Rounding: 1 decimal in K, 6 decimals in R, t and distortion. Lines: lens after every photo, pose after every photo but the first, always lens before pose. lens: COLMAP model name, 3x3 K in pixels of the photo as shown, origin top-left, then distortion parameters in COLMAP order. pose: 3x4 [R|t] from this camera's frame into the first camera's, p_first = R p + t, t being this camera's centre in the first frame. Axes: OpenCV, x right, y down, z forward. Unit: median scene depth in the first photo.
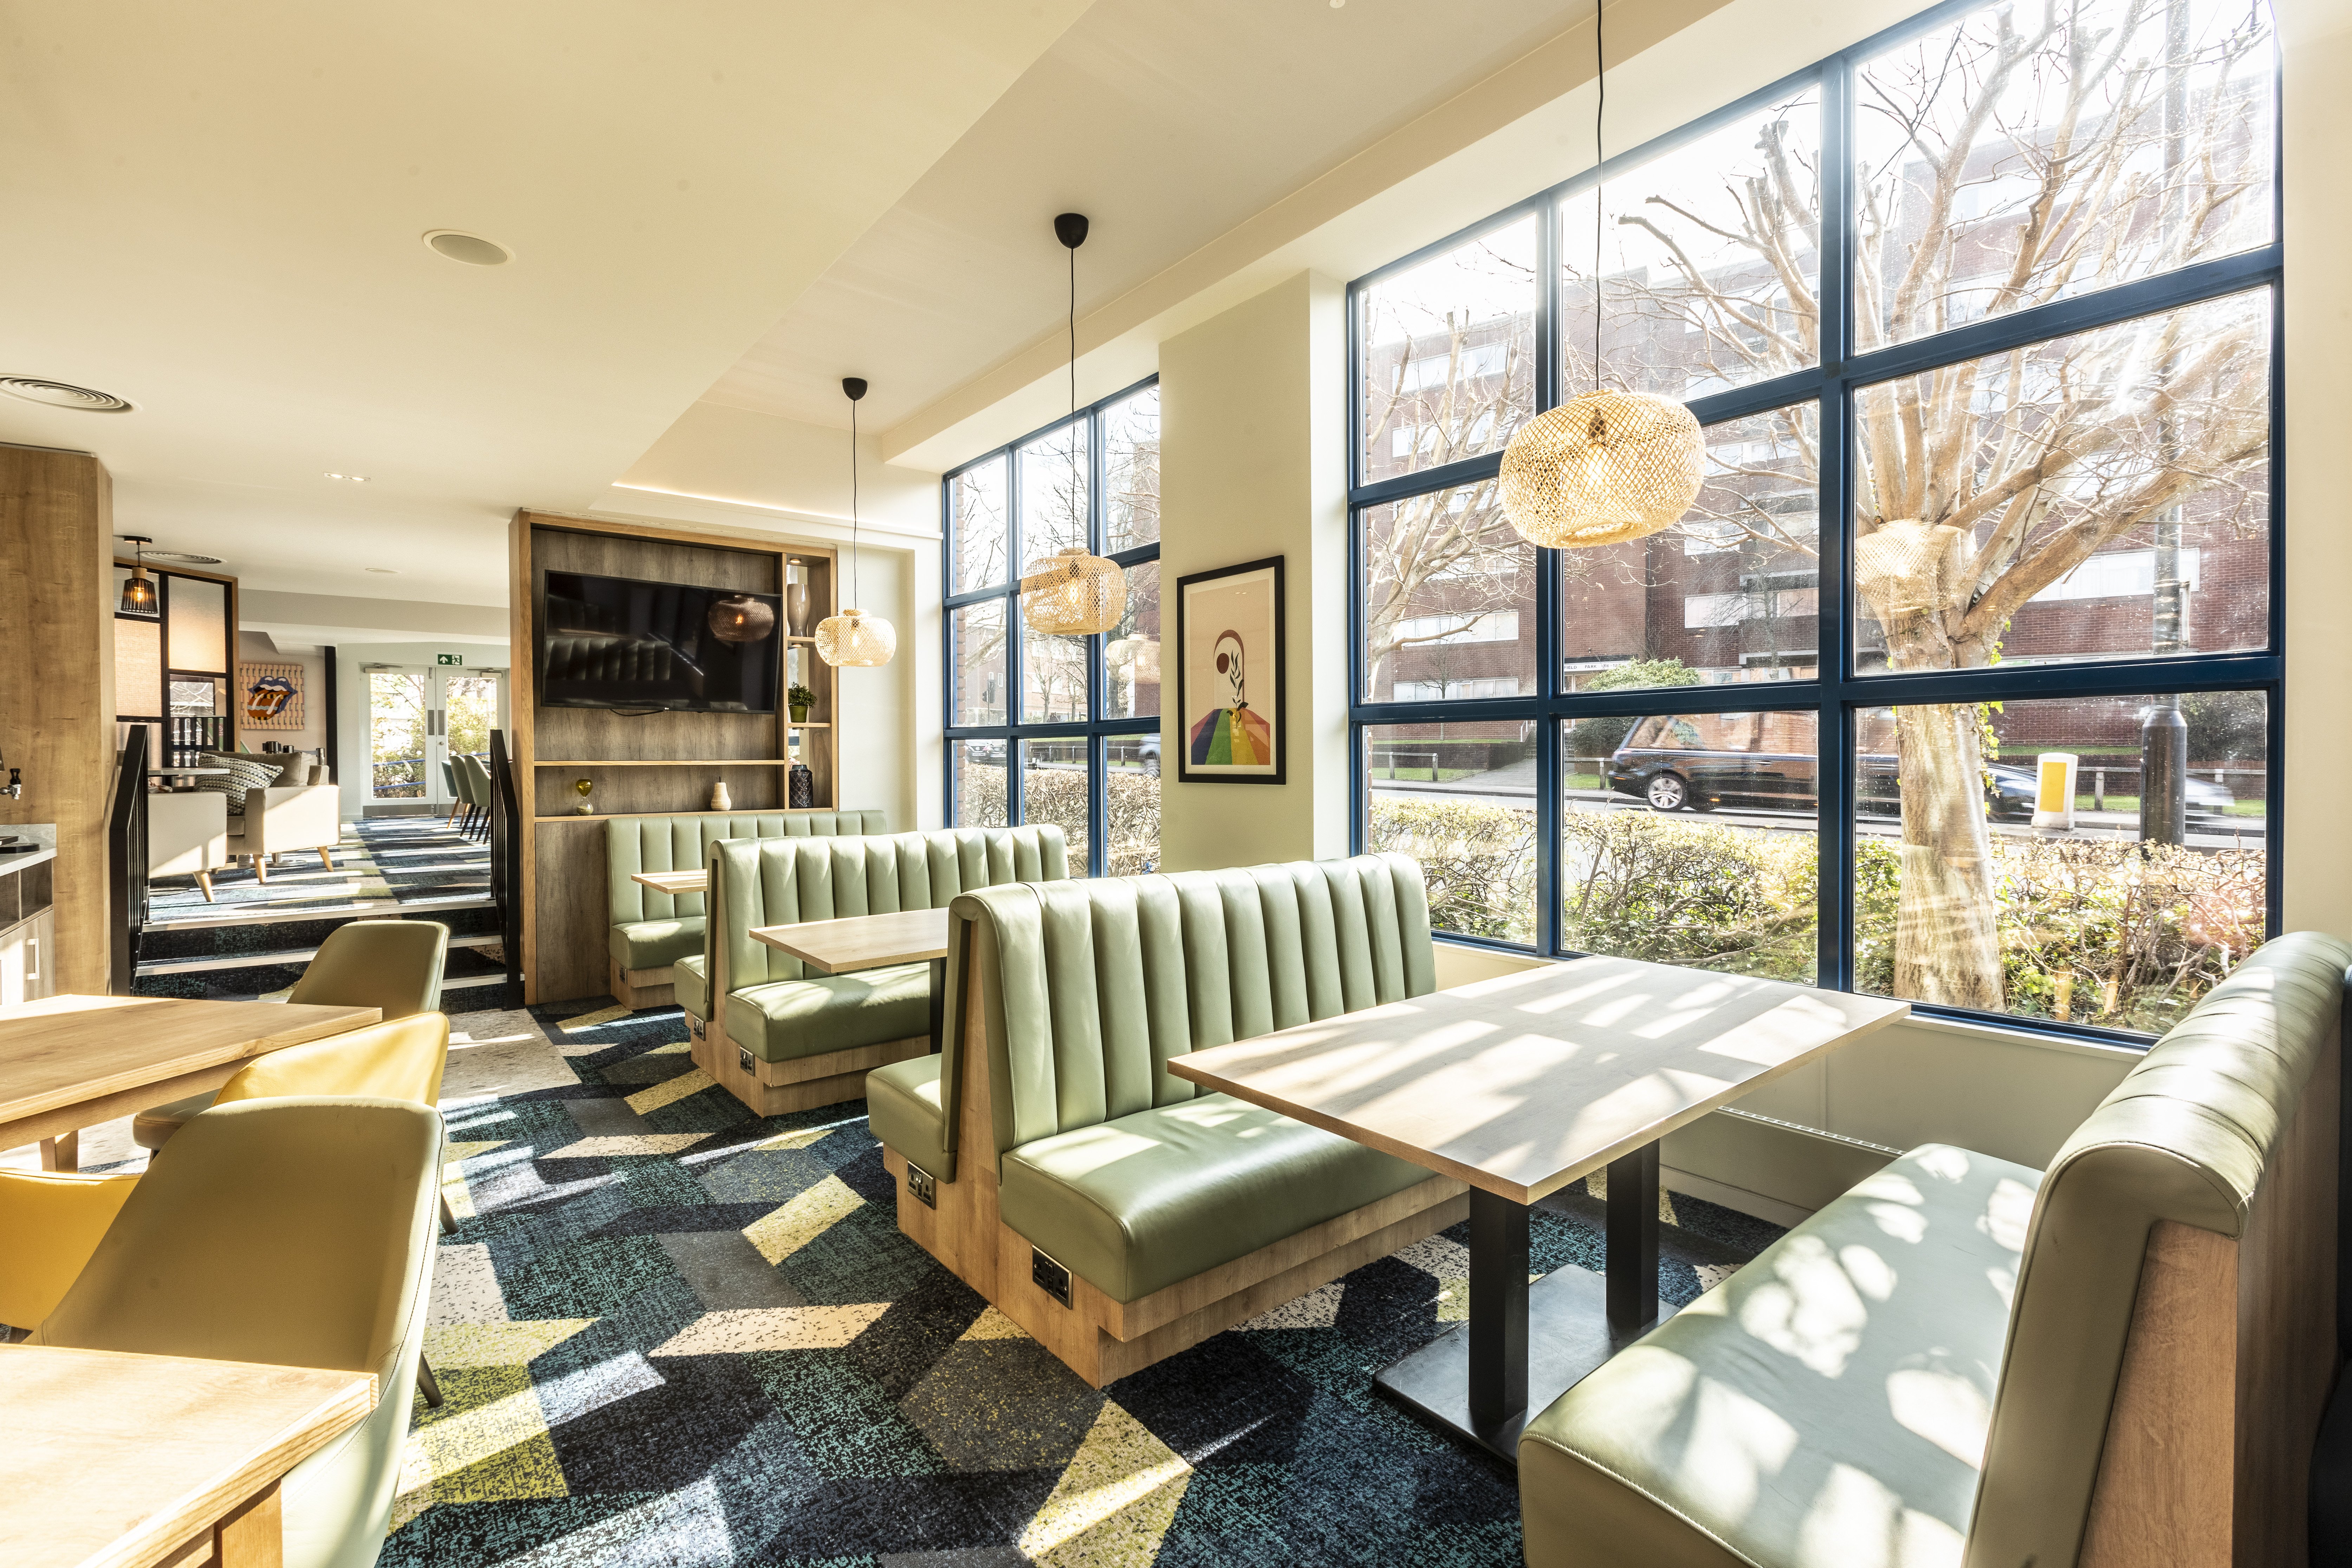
lens RADIAL K [[1043.3, 0, 1170.5], [0, 1043.3, 785.7], [0, 0, 1]] dist [-0.001090, 0.000481]
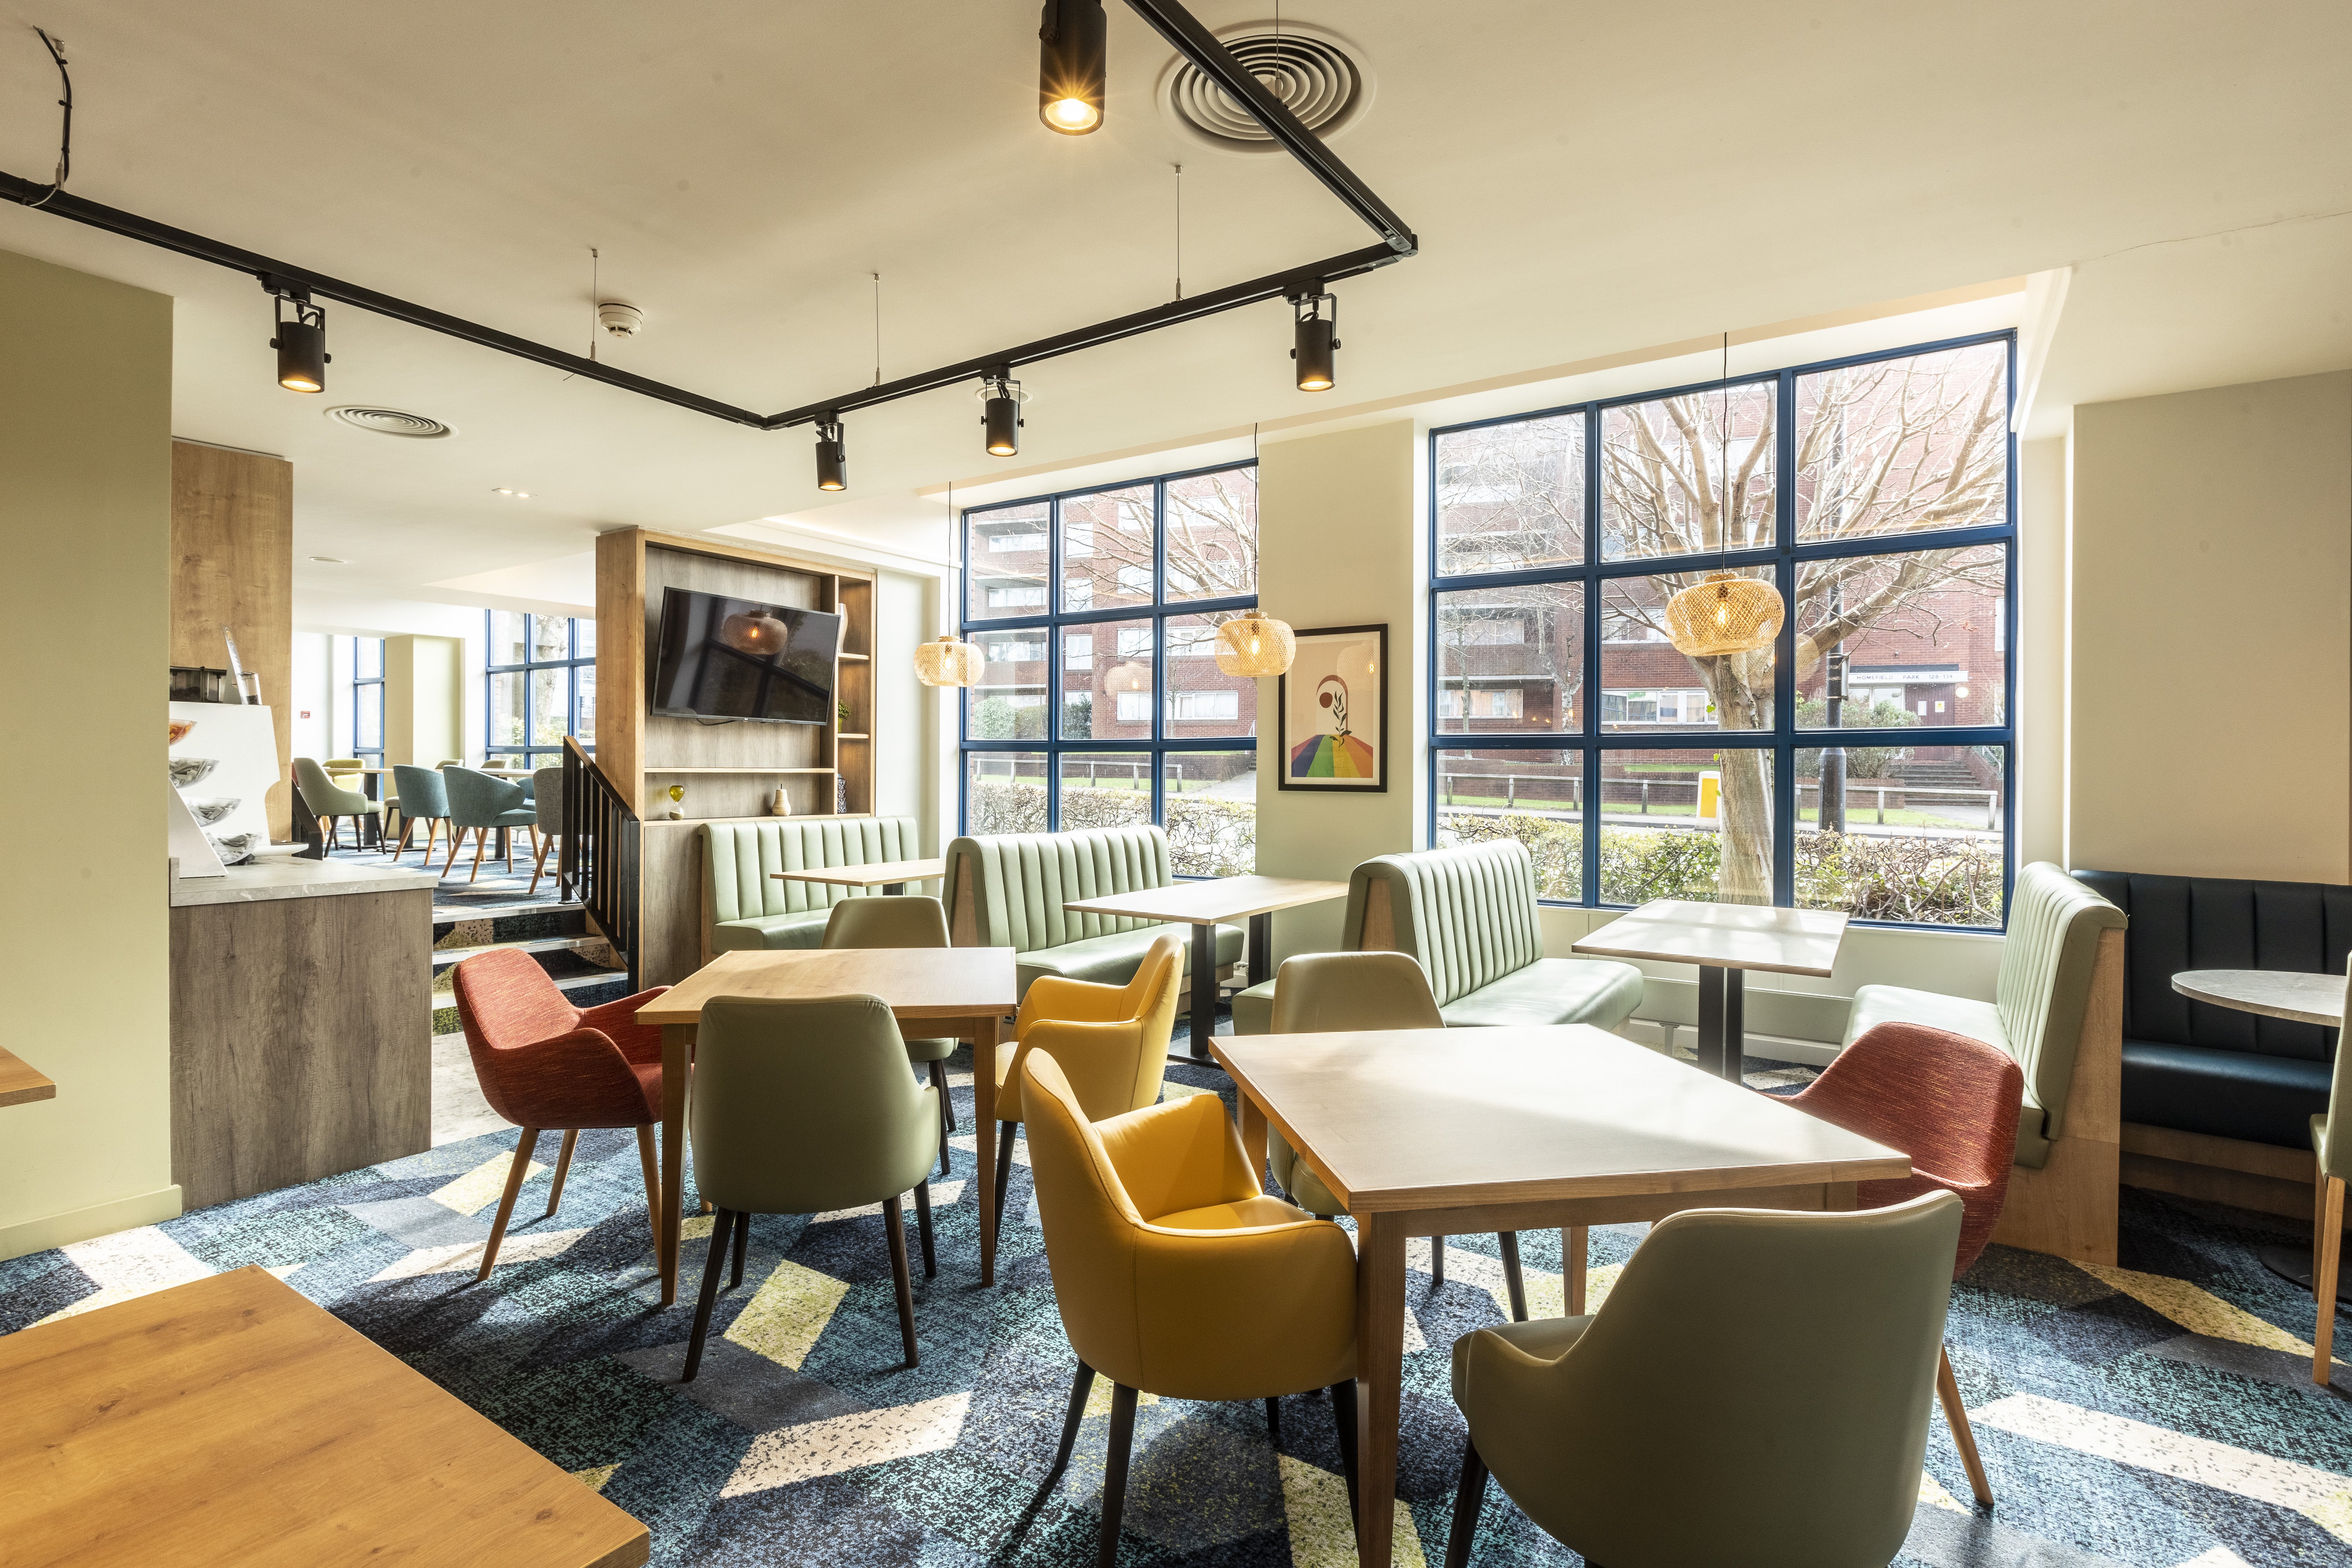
lens RADIAL K [[1088.1, 0, 1194.9], [0, 1088.1, 789.6], [0, 0, 1]] dist [-0.000299, -0.000233]
pose [[0.953493, 0.004391, 0.301383, -0.522515], [-0.002628, 0.999977, -0.006255, 0.004315], [-0.301404, 0.005172, 0.953483, -0.257764]]
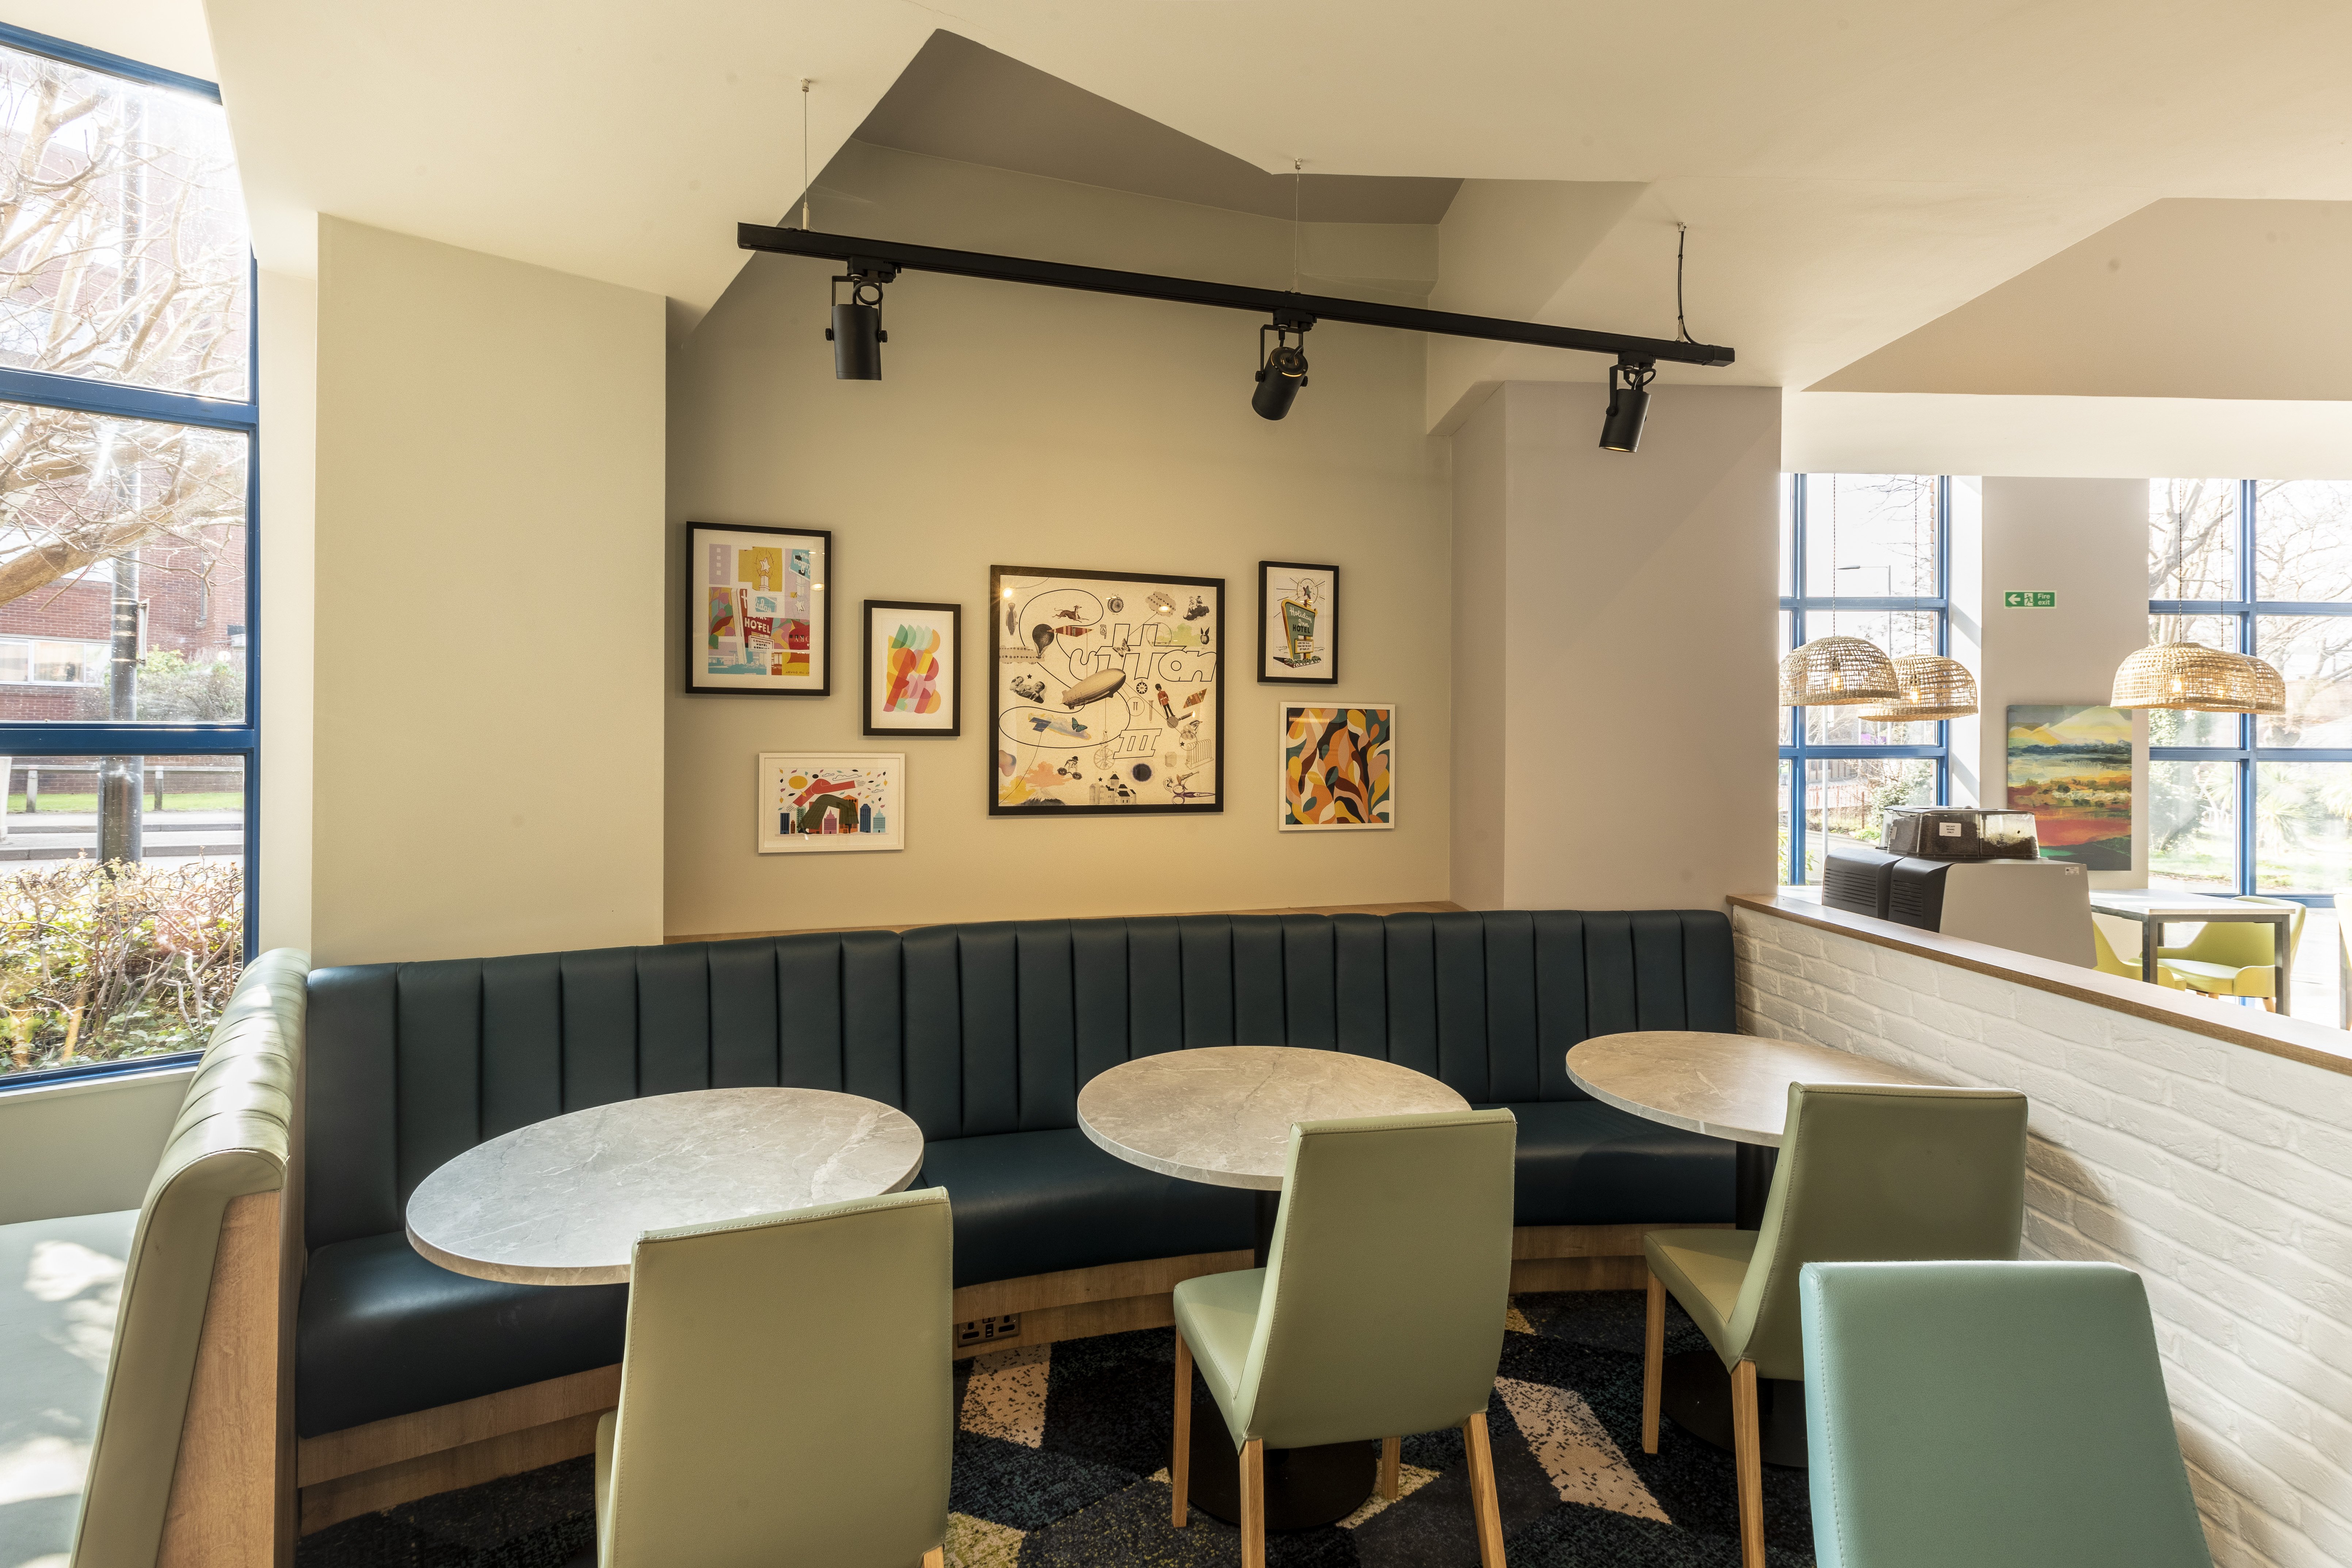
lens RADIAL K [[1043.2, 0, 1186.5], [0, 1043.2, 763.0], [0, 0, 1]] dist [-0.001090, 0.000481]
pose [[0.001522, 0.005625, 0.999983, -0.099437], [0.006348, 0.999964, -0.005635, -0.034322], [-0.999979, 0.006356, 0.001486, -0.066309]]
